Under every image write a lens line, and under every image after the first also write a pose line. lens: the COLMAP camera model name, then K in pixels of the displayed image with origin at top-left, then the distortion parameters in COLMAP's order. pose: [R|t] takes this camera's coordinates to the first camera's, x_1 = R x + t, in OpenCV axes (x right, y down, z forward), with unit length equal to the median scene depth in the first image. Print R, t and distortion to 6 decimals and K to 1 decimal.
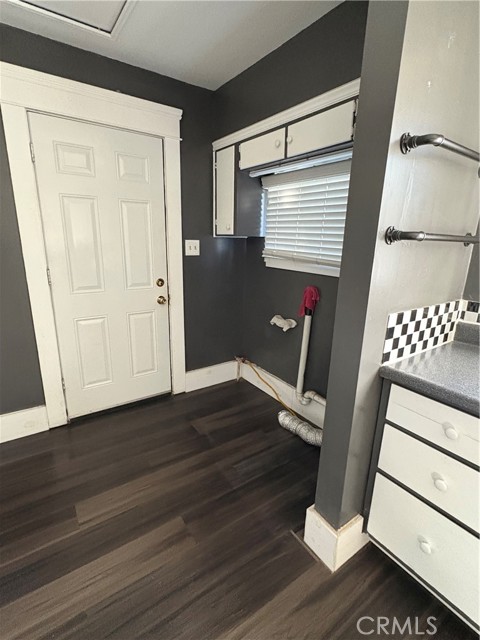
lens RADIAL K [[317.4, 0, 240.0], [0, 317.4, 320.0], [0, 0, 1]] dist [0.021650, 0.000083]
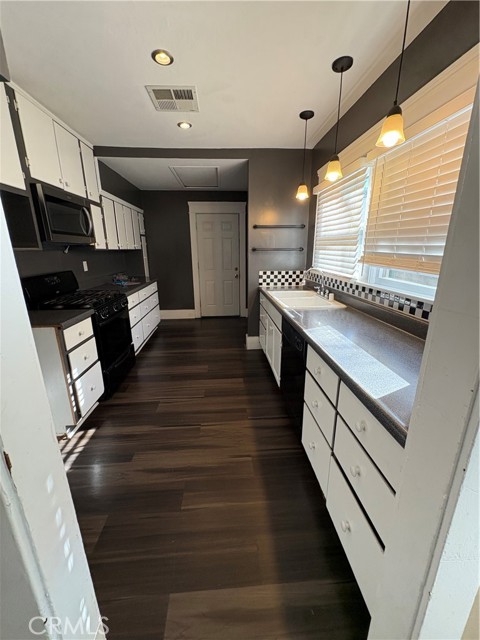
lens RADIAL K [[257.4, 0, 240.0], [0, 257.4, 320.0], [0, 0, 1]] dist [0.000020, -0.000004]
pose [[0.868071, 0.102661, -0.485709, 0.918943], [-0.096729, 0.994610, 0.037348, 0.232939], [0.486926, 0.014561, 0.873322, -0.868346]]
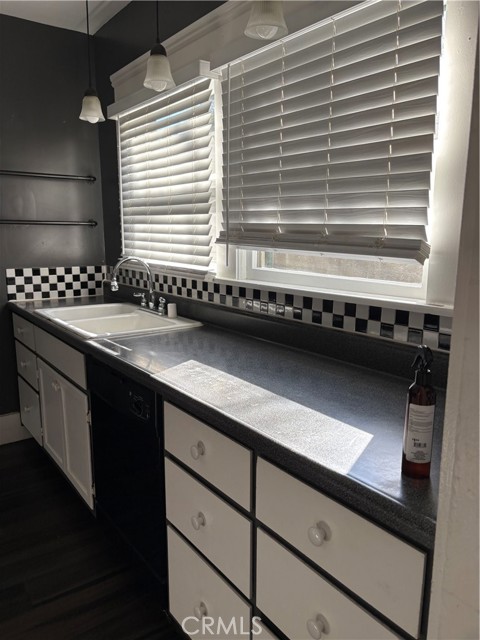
lens RADIAL K [[497.7, 0, 240.0], [0, 497.7, 320.0], [0, 0, 1]] dist [0.034907, -0.003299]
pose [[0.999322, -0.028520, 0.023282, 0.846465], [0.030124, 0.996971, -0.071709, 0.245947], [-0.021166, 0.072362, 0.997154, -0.845096]]
